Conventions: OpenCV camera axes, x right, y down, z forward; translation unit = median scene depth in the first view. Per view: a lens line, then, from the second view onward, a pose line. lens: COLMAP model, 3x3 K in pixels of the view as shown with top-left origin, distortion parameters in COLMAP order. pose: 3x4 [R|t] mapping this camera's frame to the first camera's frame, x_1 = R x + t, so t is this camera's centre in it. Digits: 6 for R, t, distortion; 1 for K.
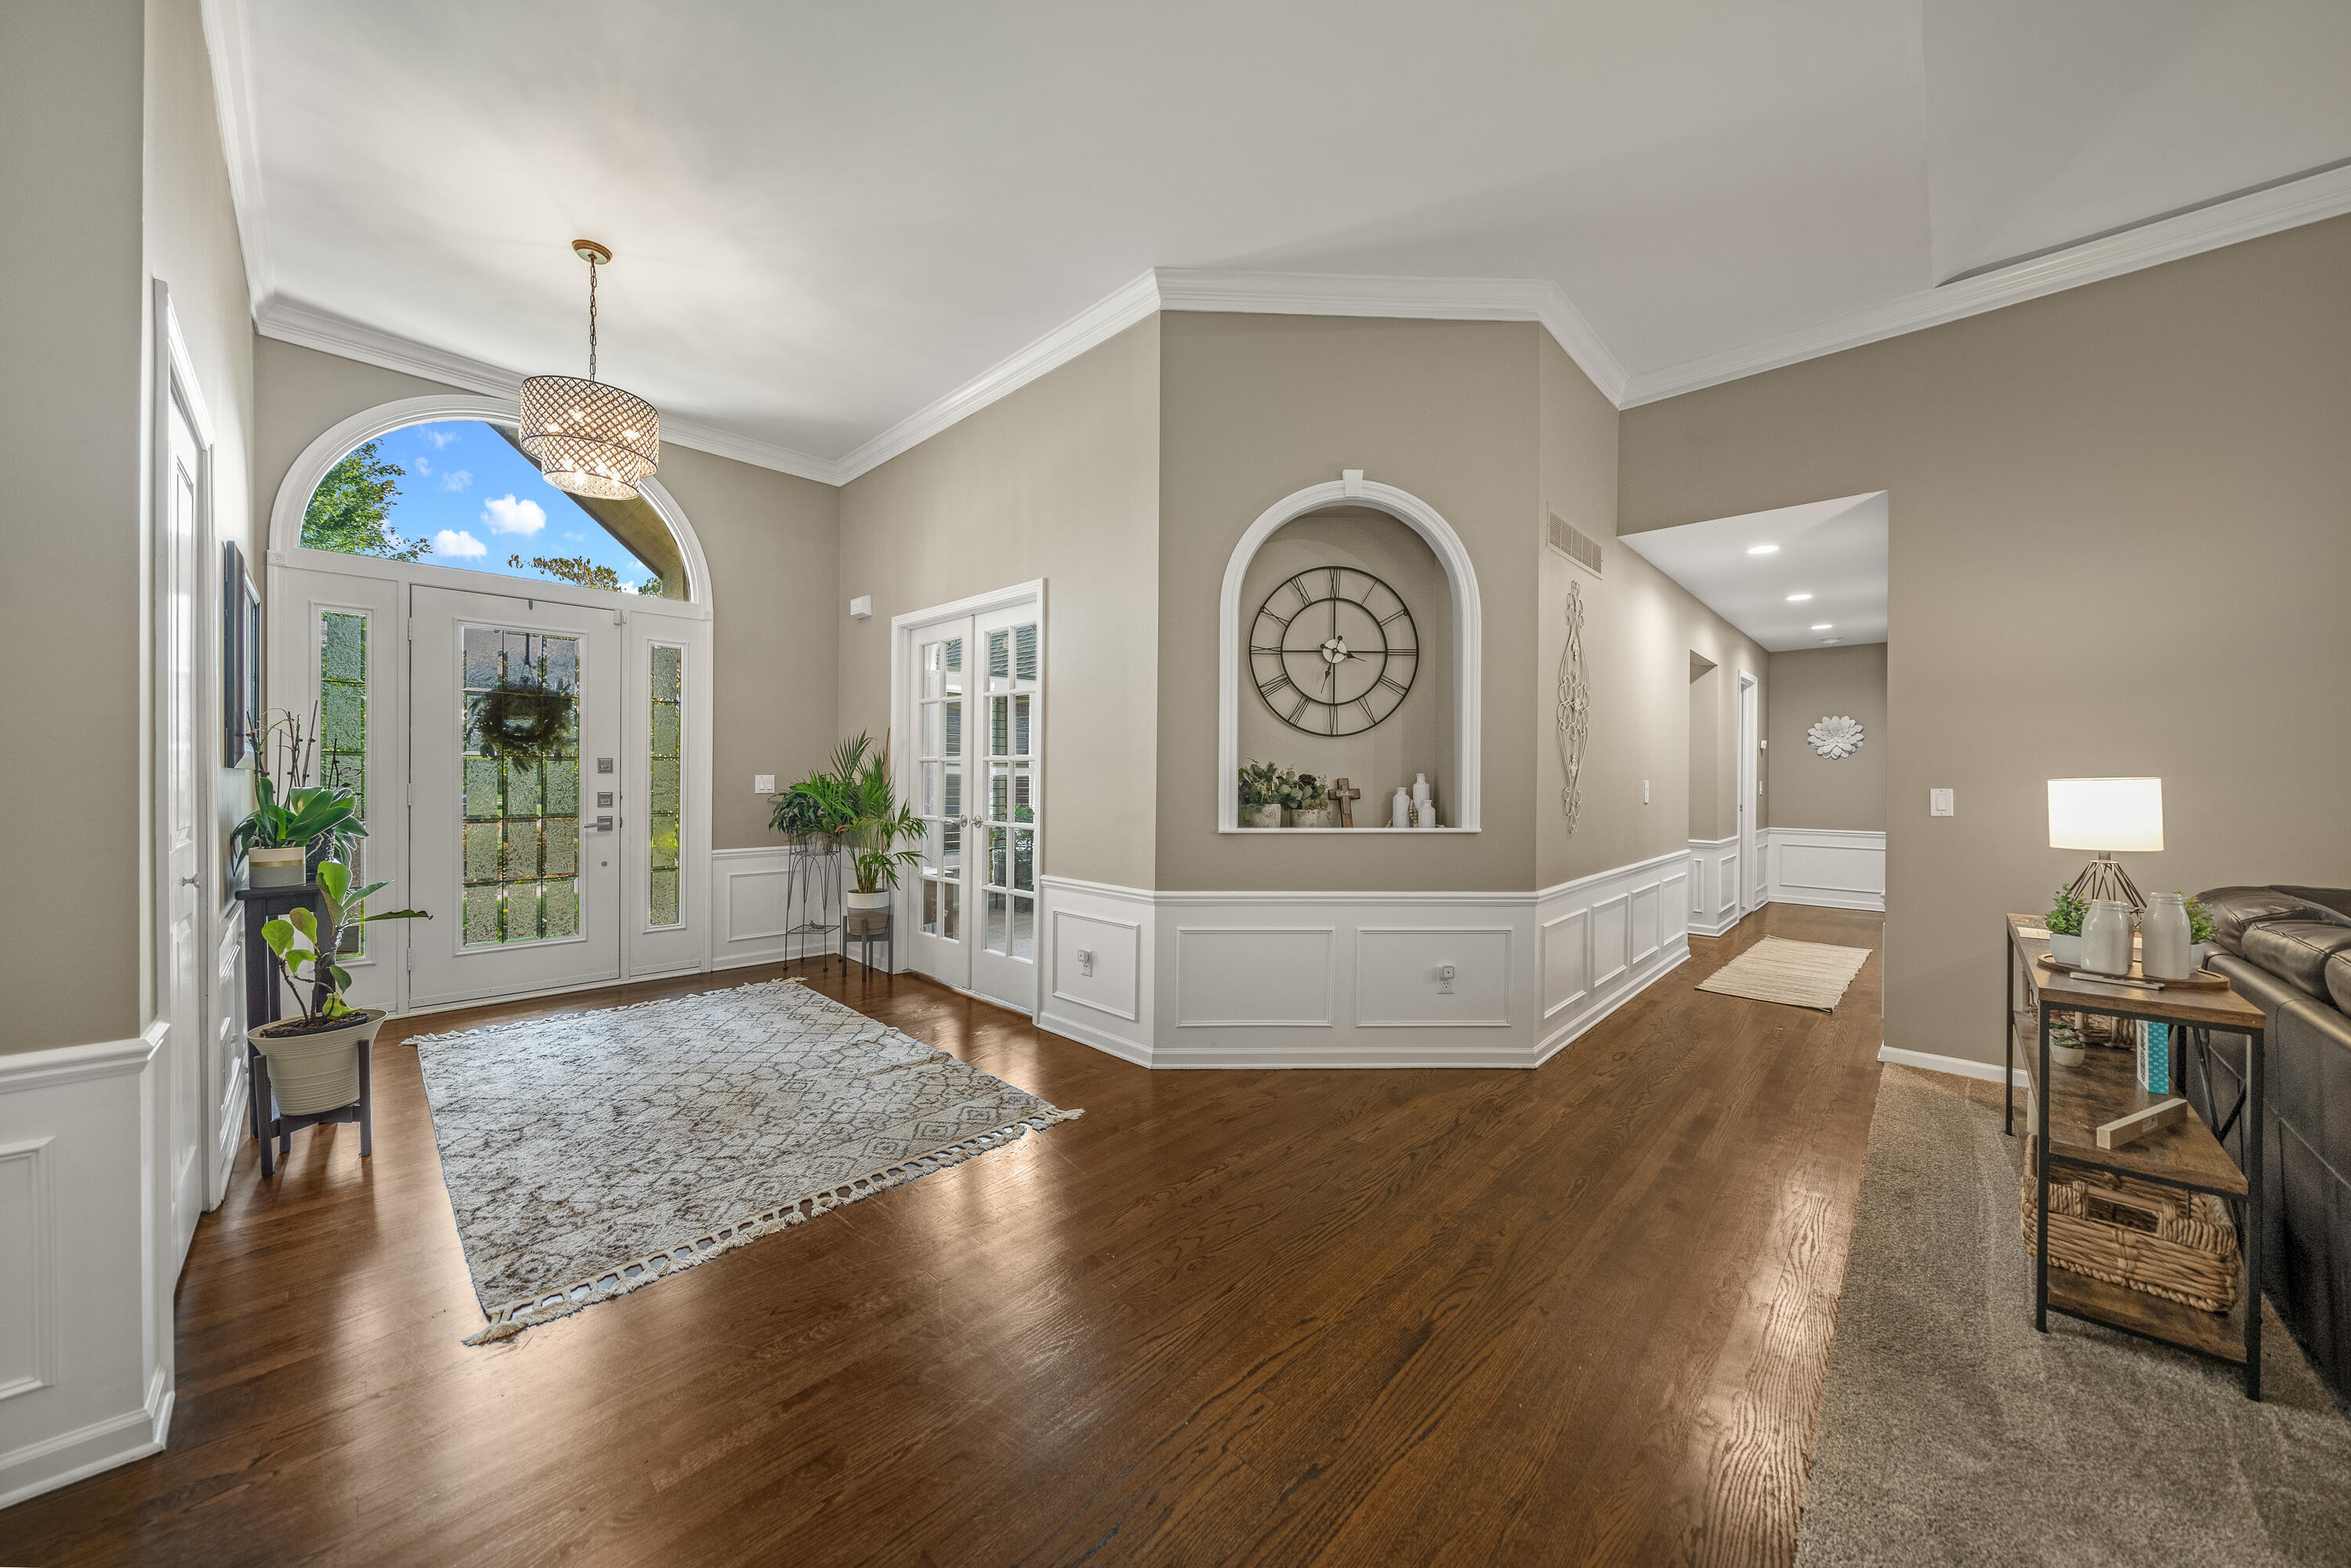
lens RADIAL K [[802.9, 0, 1212.0], [0, 802.9, 779.1], [0, 0, 1]] dist [-0.000105, -0.000054]
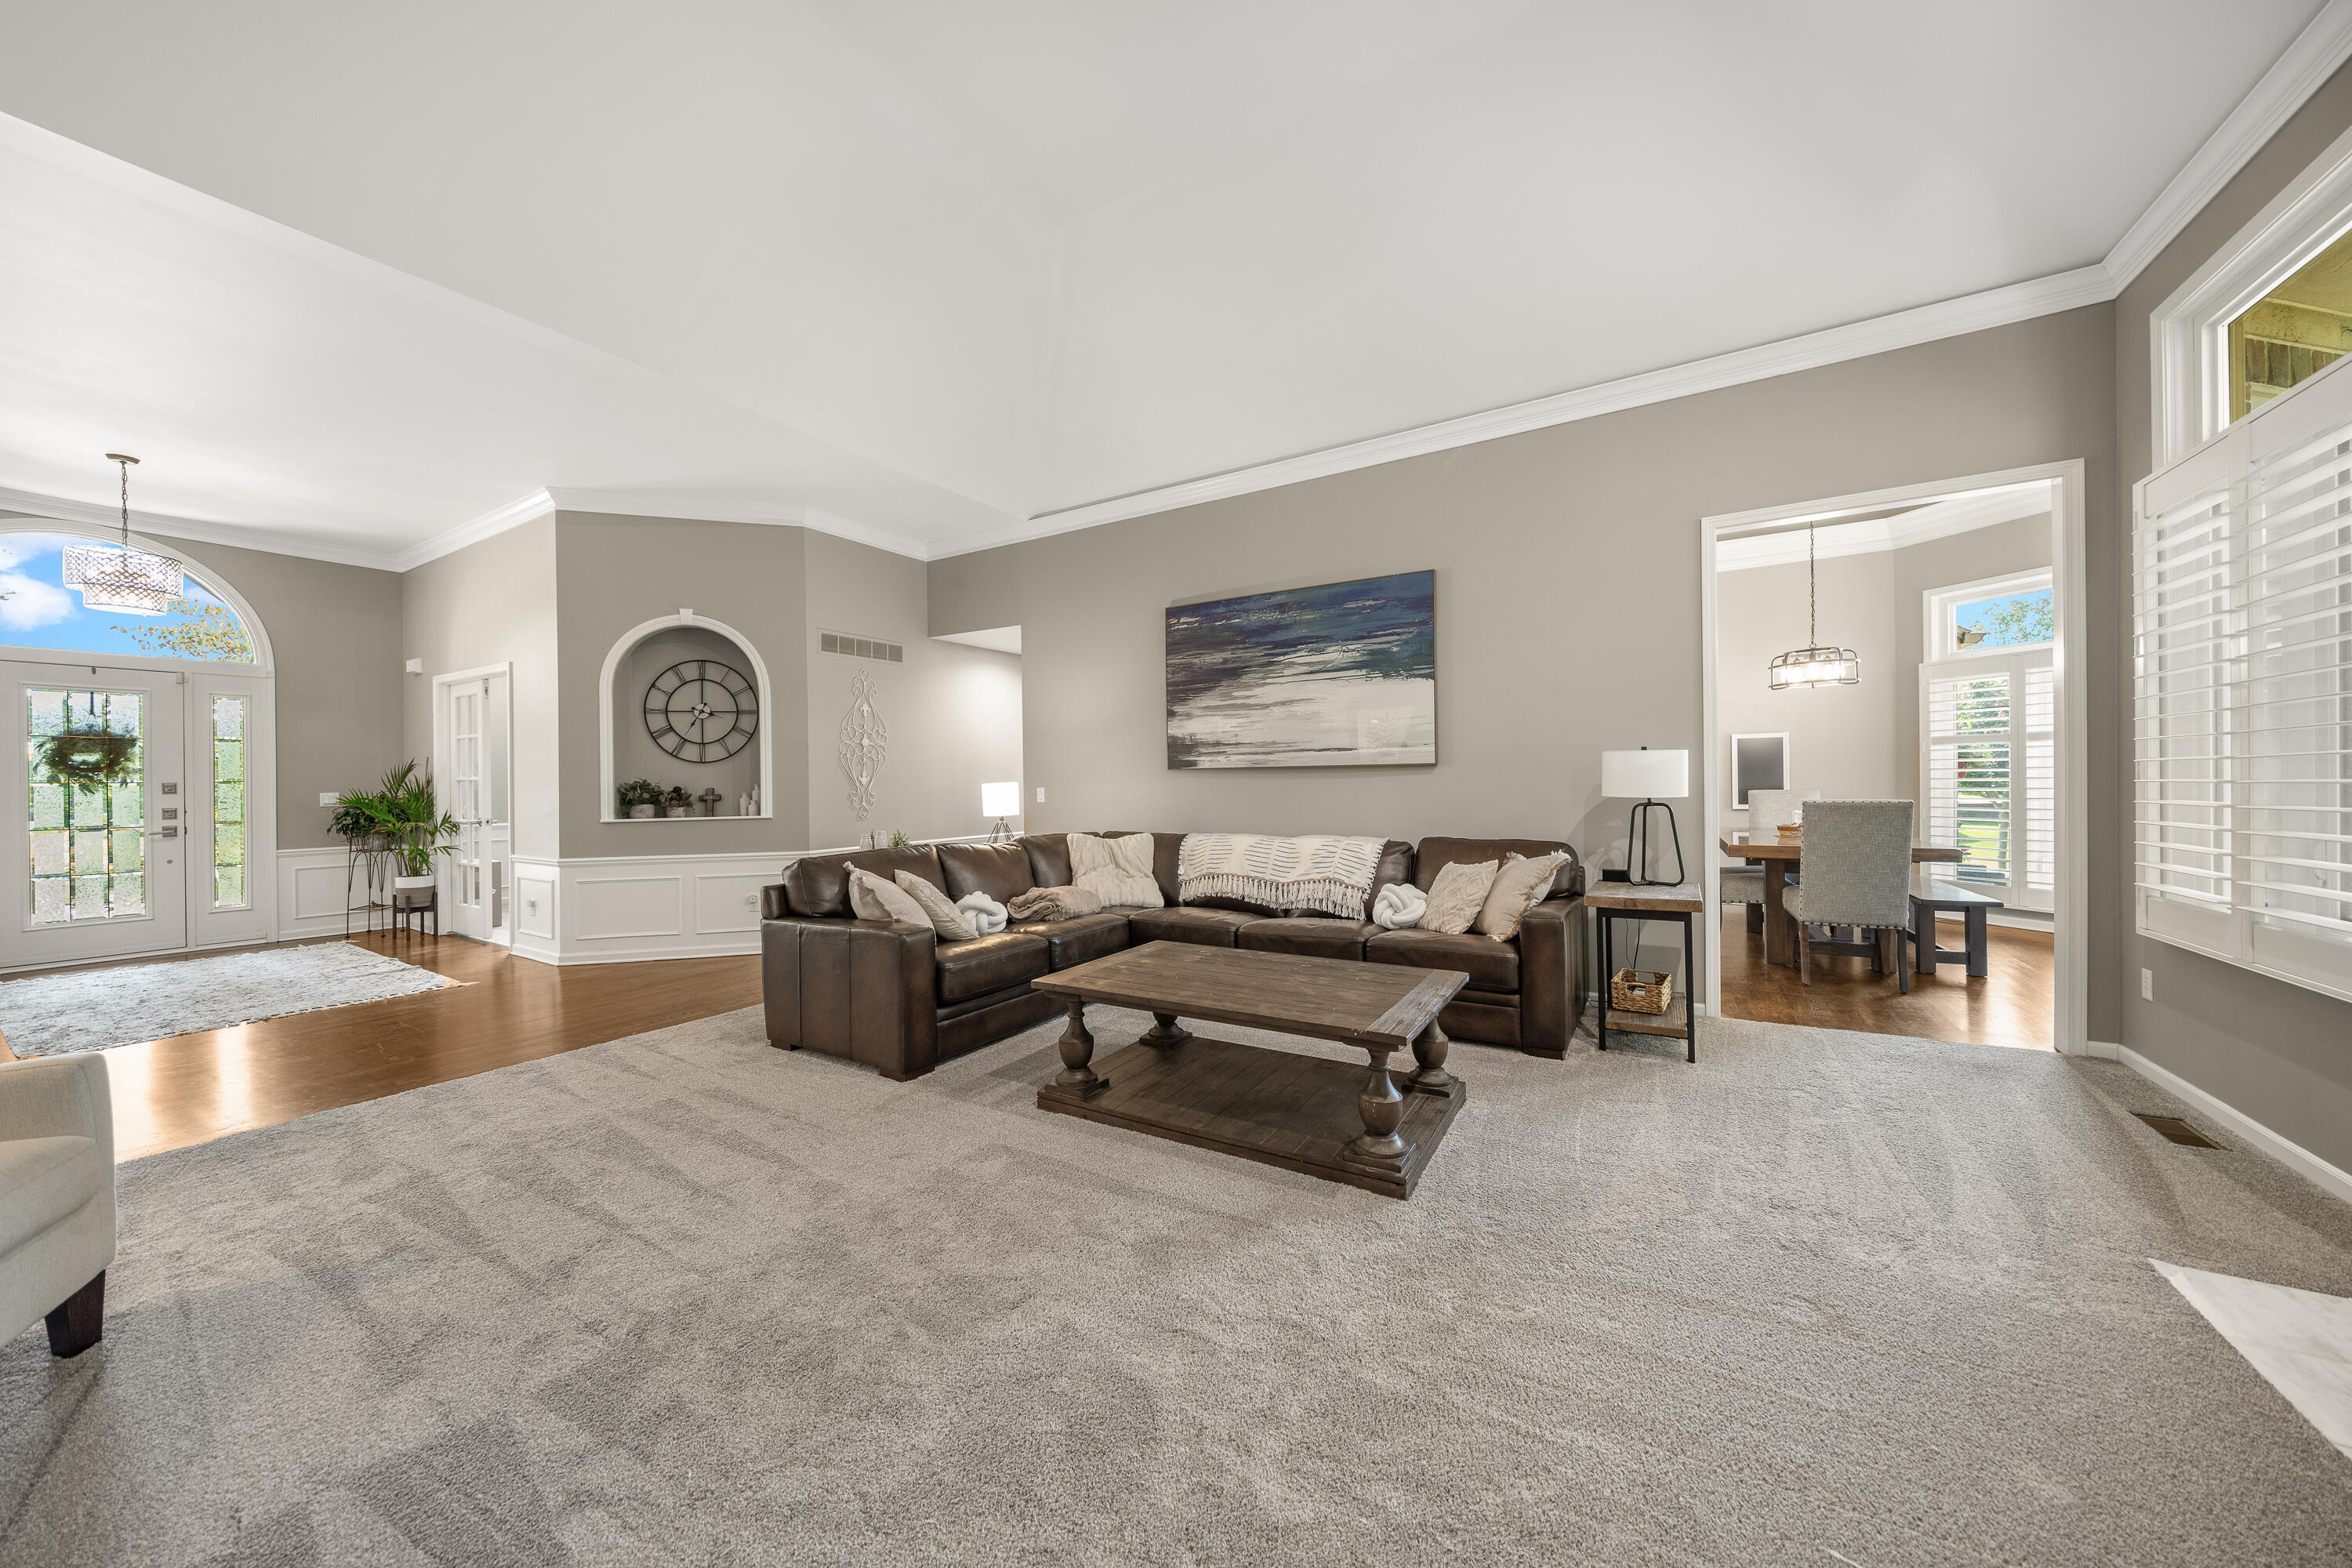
lens RADIAL K [[757.9, 0, 1149.6], [0, 757.9, 784.6], [0, 0, 1]] dist [0.001120, 0.000103]
pose [[0.979125, -0.018221, 0.202439, 0.732941], [0.018289, 0.999832, 0.001536, 0.006009], [-0.202433, 0.002198, 0.979294, -0.712691]]
